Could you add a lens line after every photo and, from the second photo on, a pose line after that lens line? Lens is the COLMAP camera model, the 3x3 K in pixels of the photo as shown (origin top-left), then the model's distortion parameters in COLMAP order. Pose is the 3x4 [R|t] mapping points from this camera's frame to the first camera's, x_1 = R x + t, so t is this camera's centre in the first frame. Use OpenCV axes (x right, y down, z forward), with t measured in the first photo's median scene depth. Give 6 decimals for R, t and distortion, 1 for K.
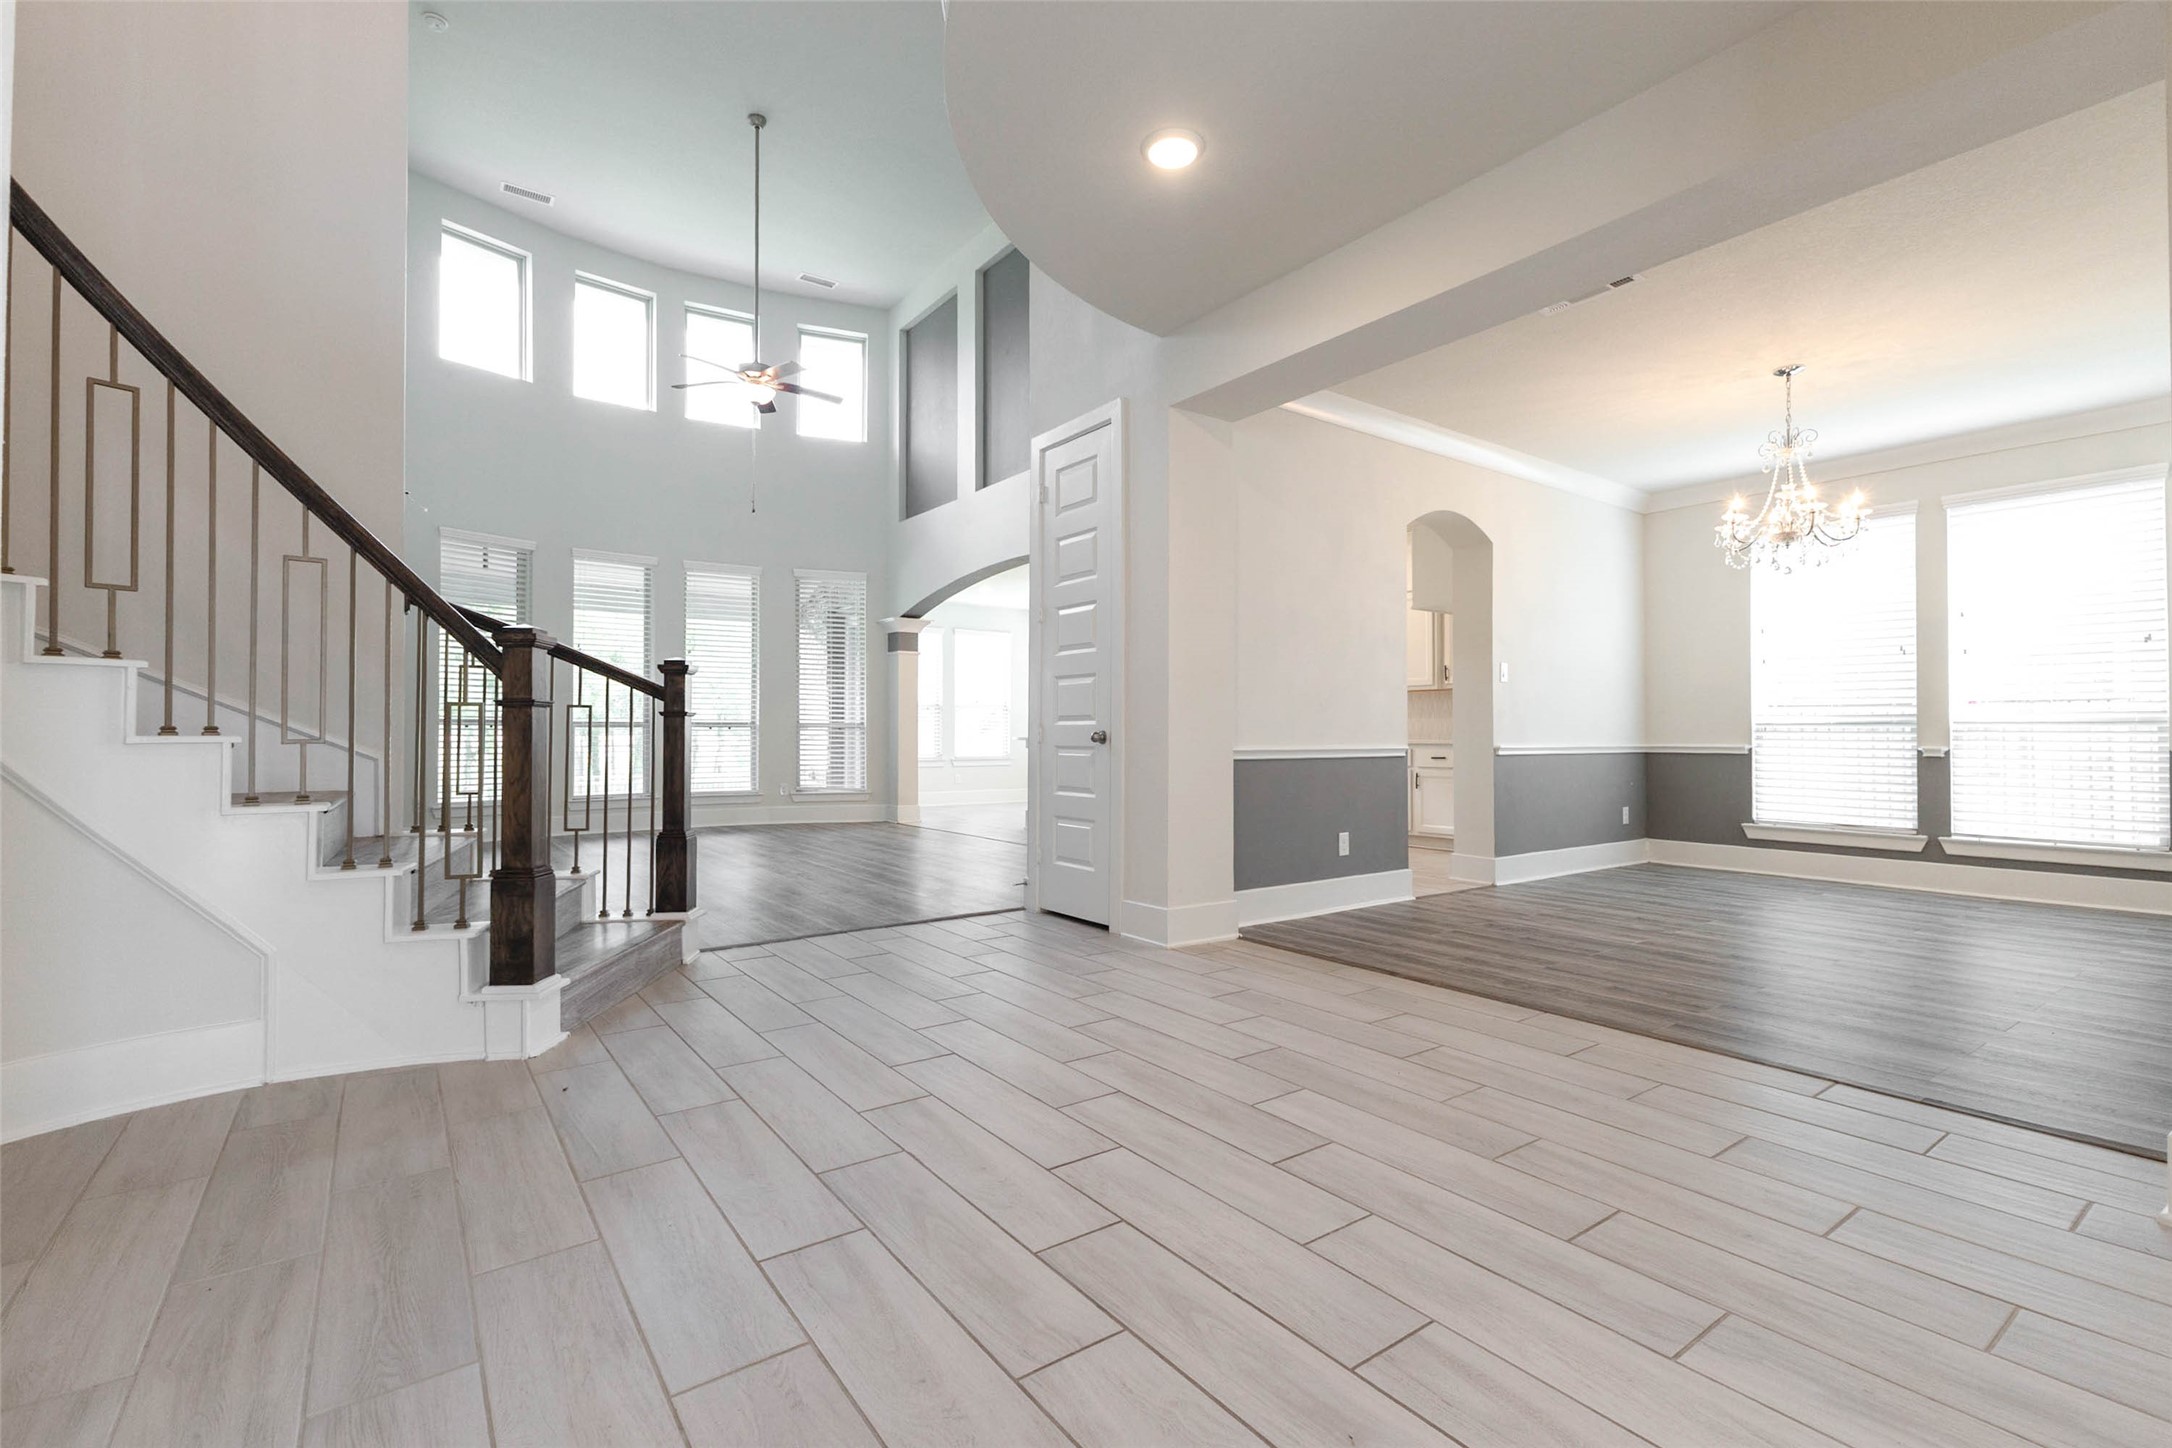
lens RADIAL K [[964.4, 0, 1086.0], [0, 964.4, 724.0], [0, 0, 1]] dist [-0.023937, -0.000068]
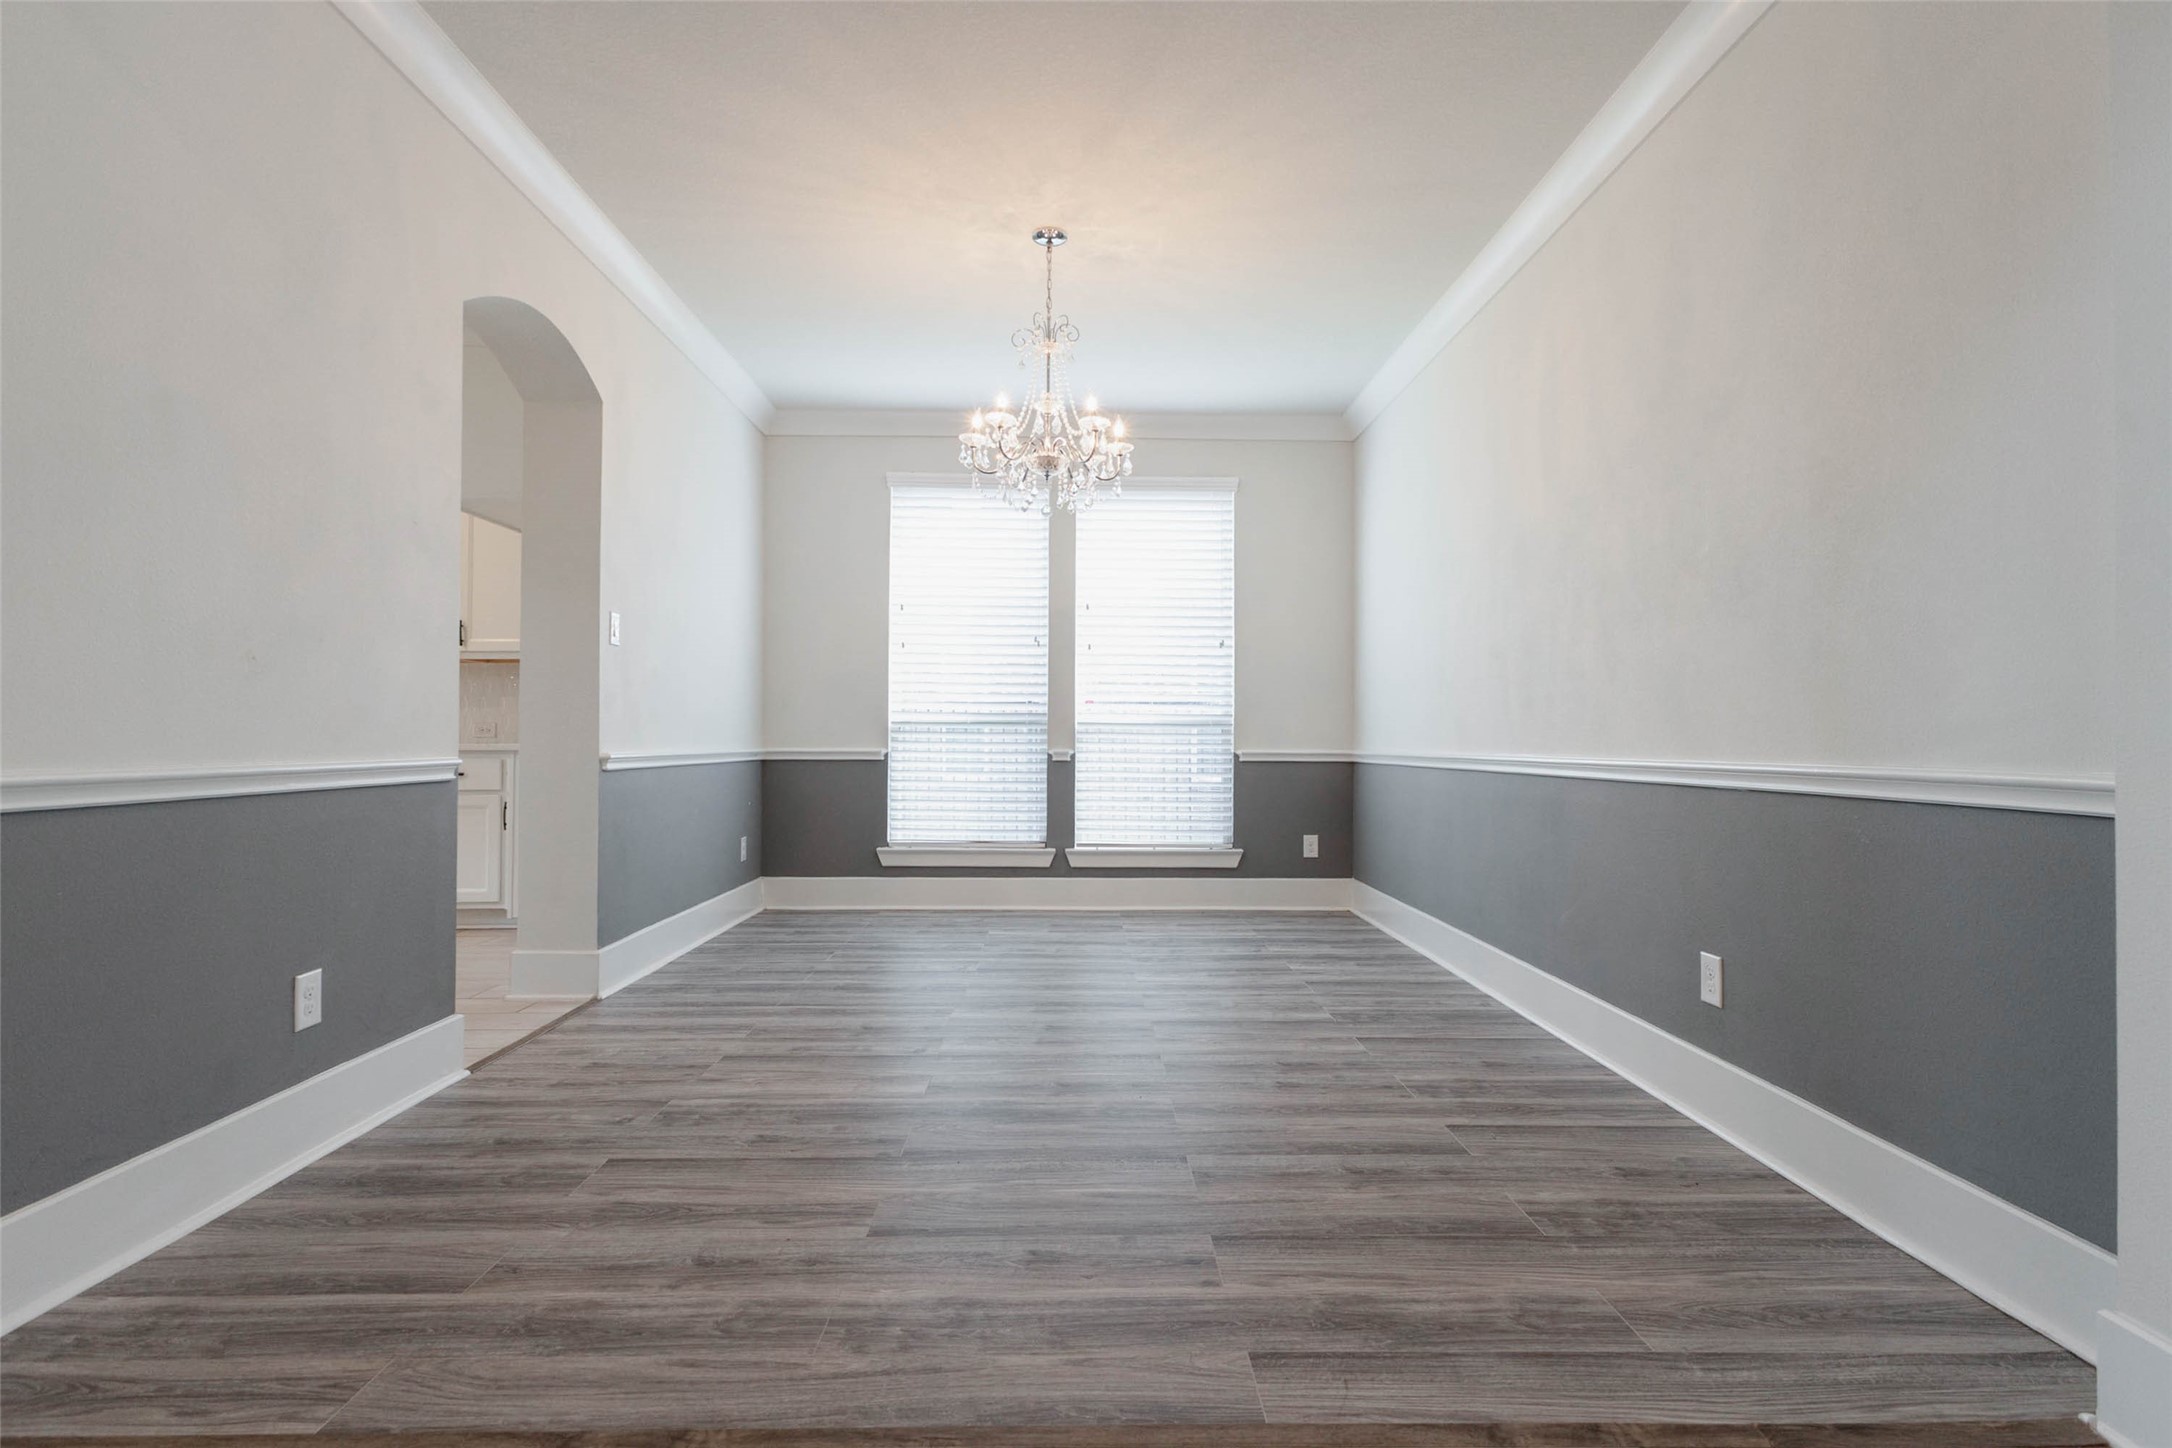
lens RADIAL K [[1082.7, 0, 1086.0], [0, 1082.7, 724.0], [0, 0, 1]] dist [0.018393, 0.000030]
pose [[0.585484, 0.010885, 0.810611, 0.066530], [-0.011832, 0.999918, -0.004881, 0.004078], [-0.810597, -0.006734, 0.585565, 0.371211]]
